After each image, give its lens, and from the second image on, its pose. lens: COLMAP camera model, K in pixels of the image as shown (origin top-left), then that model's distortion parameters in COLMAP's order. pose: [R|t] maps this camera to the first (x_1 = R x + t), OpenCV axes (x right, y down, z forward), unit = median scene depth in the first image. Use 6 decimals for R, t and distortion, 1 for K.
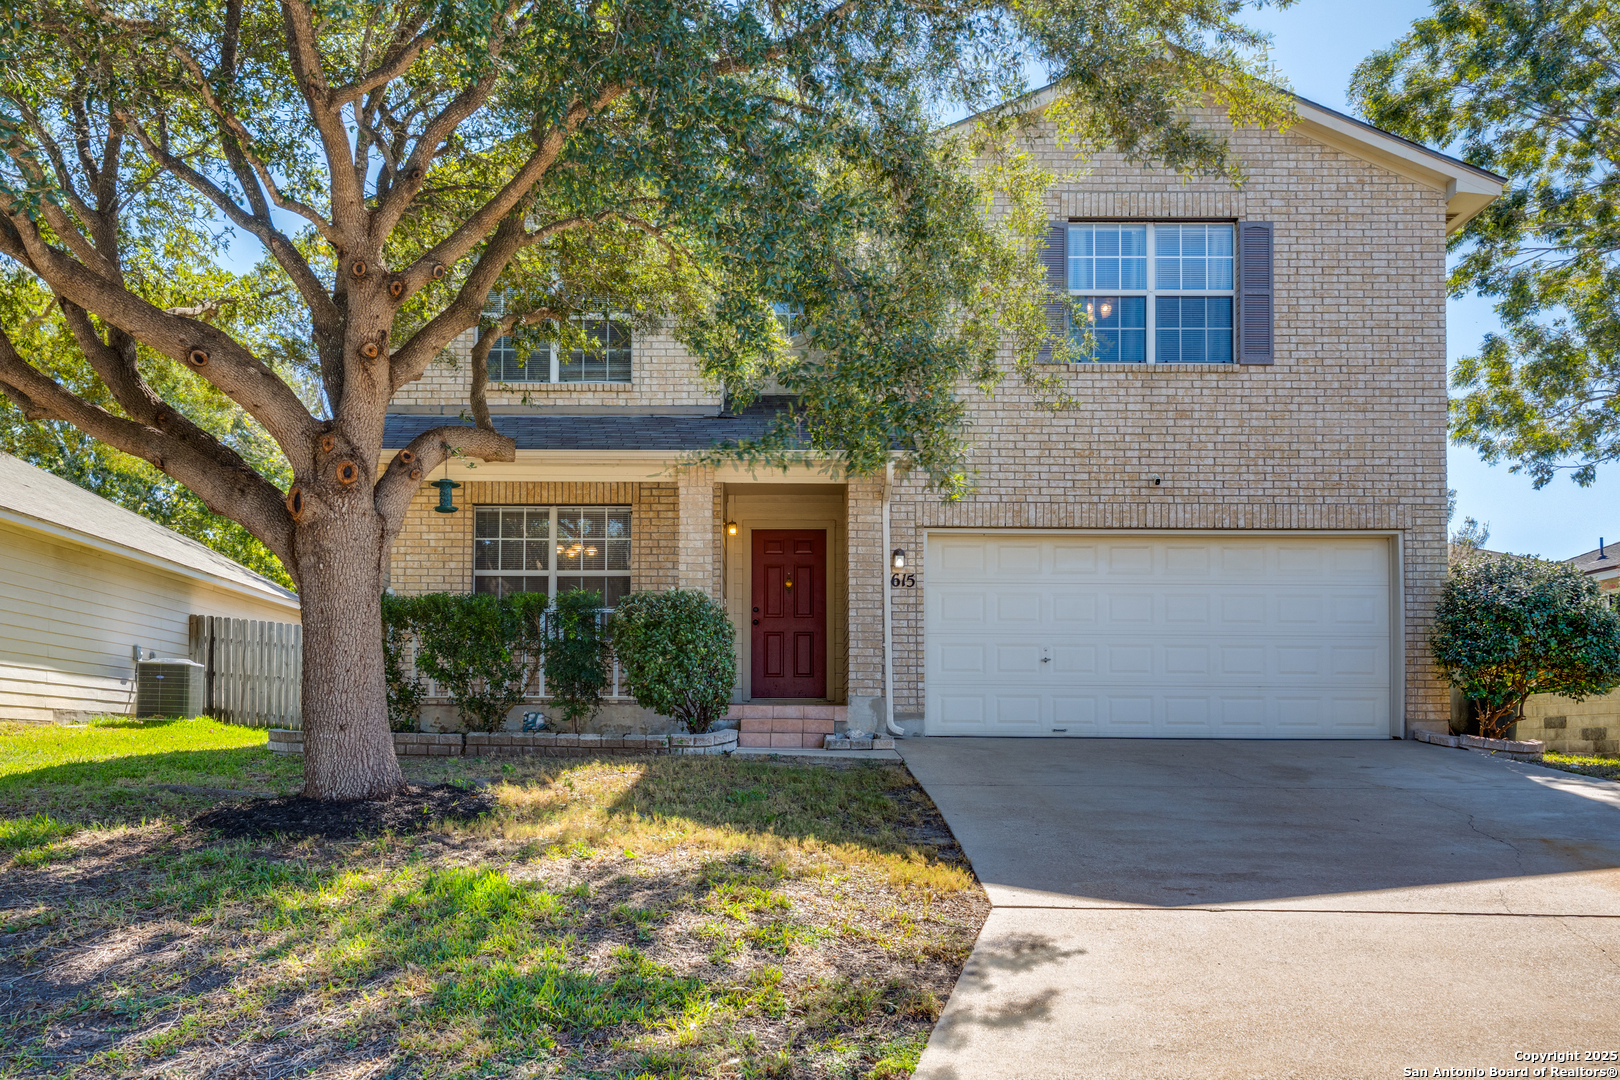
lens RADIAL K [[1438.7, 0, 805.4], [0, 1438.7, 674.9], [0, 0, 1]] dist [0.001222, 0.000380]
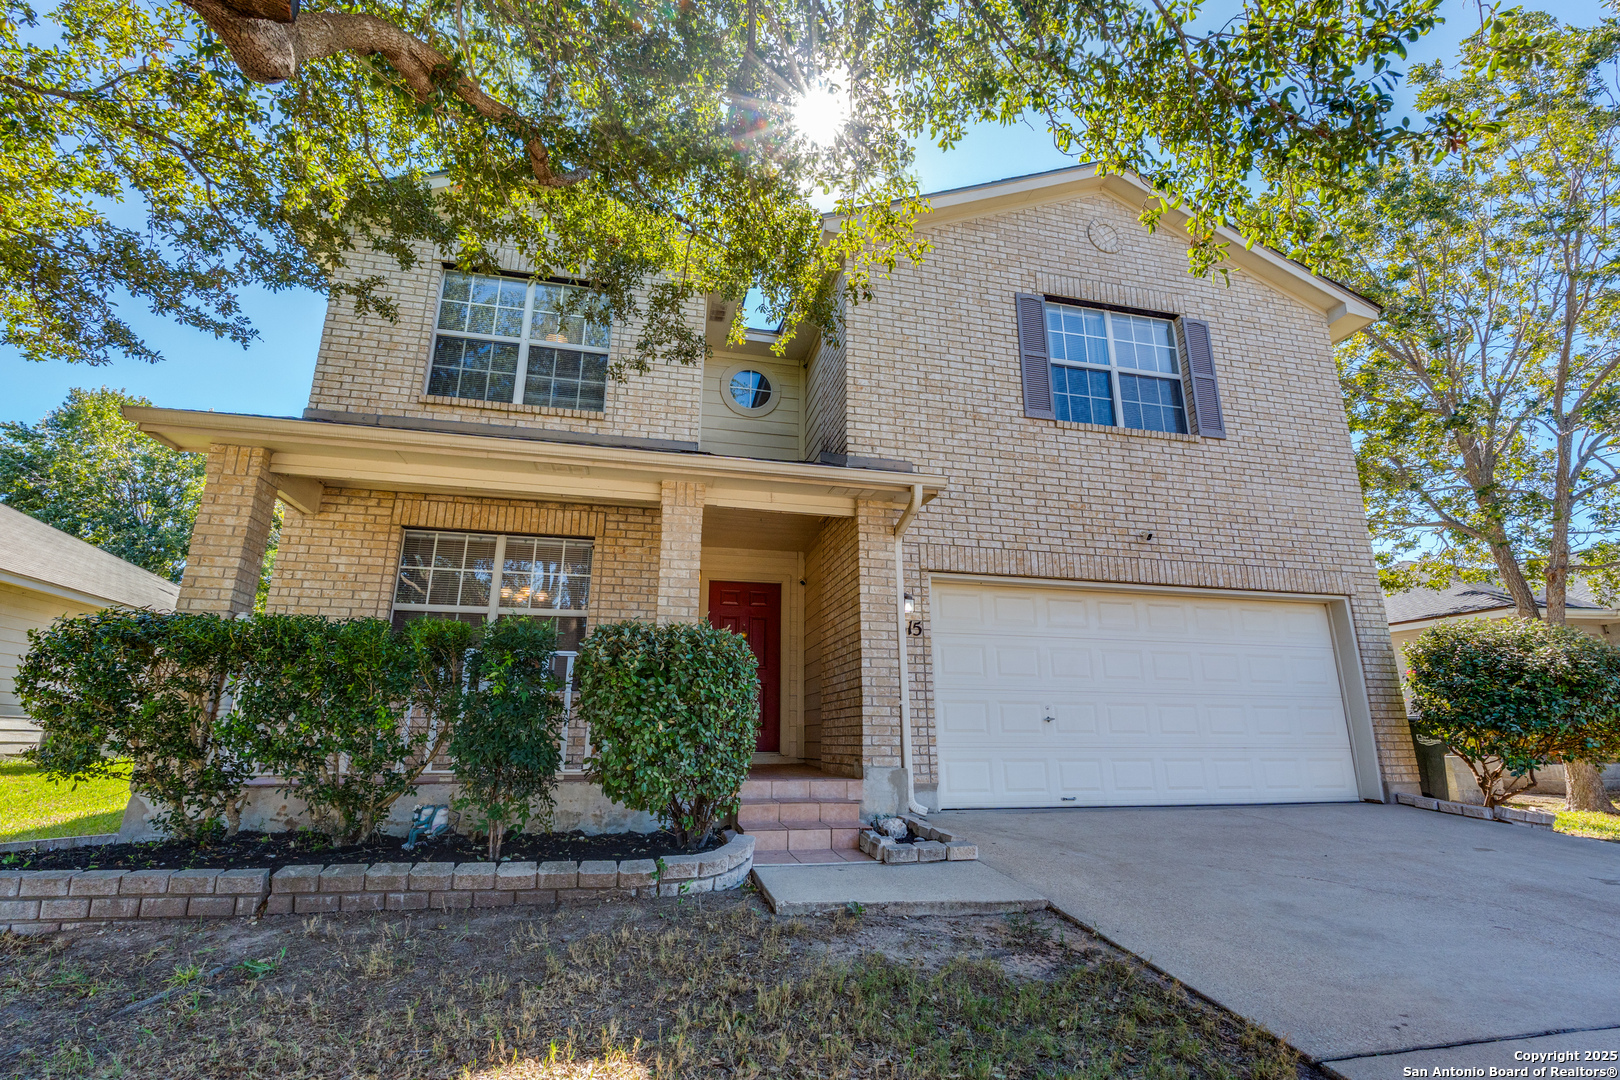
lens RADIAL K [[713.5, 0, 812.4], [0, 713.5, 542.6], [0, 0, 1]] dist [-0.003023, -0.000494]
pose [[0.975077, 0.057638, 0.214248, -0.088172], [-0.009777, 0.975890, -0.218044, -0.020048], [-0.221651, 0.210515, 0.952131, 0.576835]]
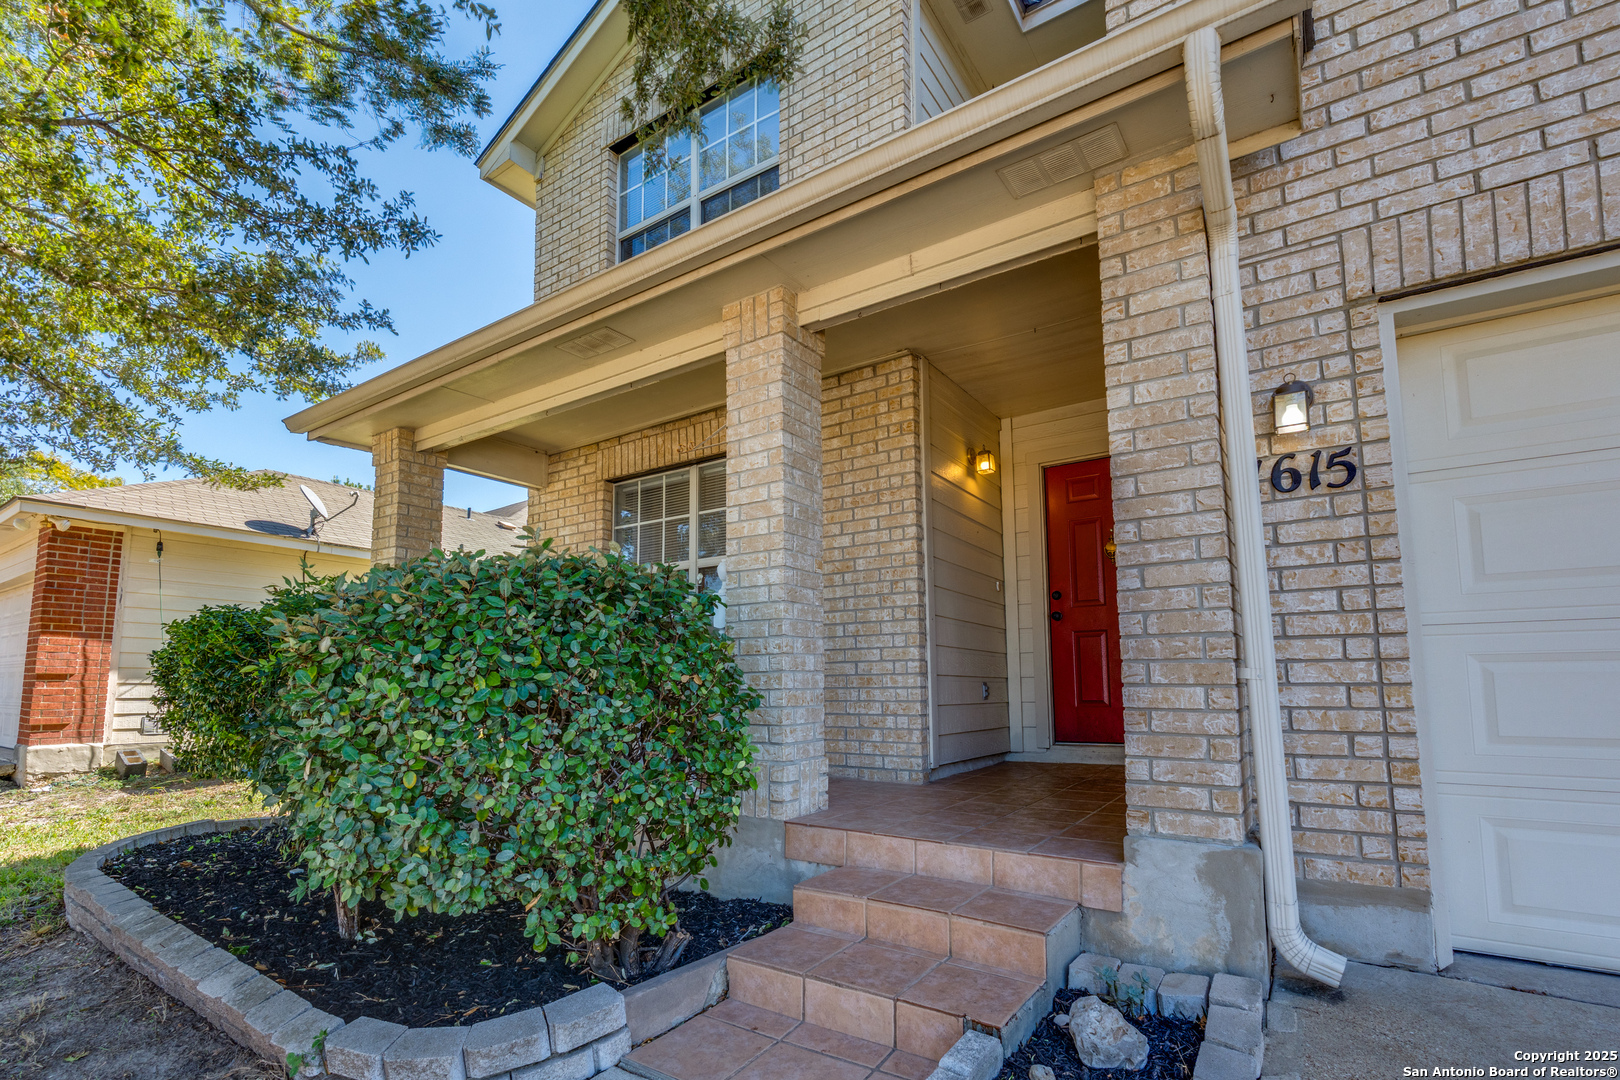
lens RADIAL K [[751.1, 0, 806.1], [0, 751.1, 611.1], [0, 0, 1]] dist [-0.000399, -0.000229]
pose [[0.821865, -0.063959, -0.566081, 0.067523], [0.036440, 0.997545, -0.059802, -0.027230], [0.568516, 0.028521, 0.822178, 0.787794]]
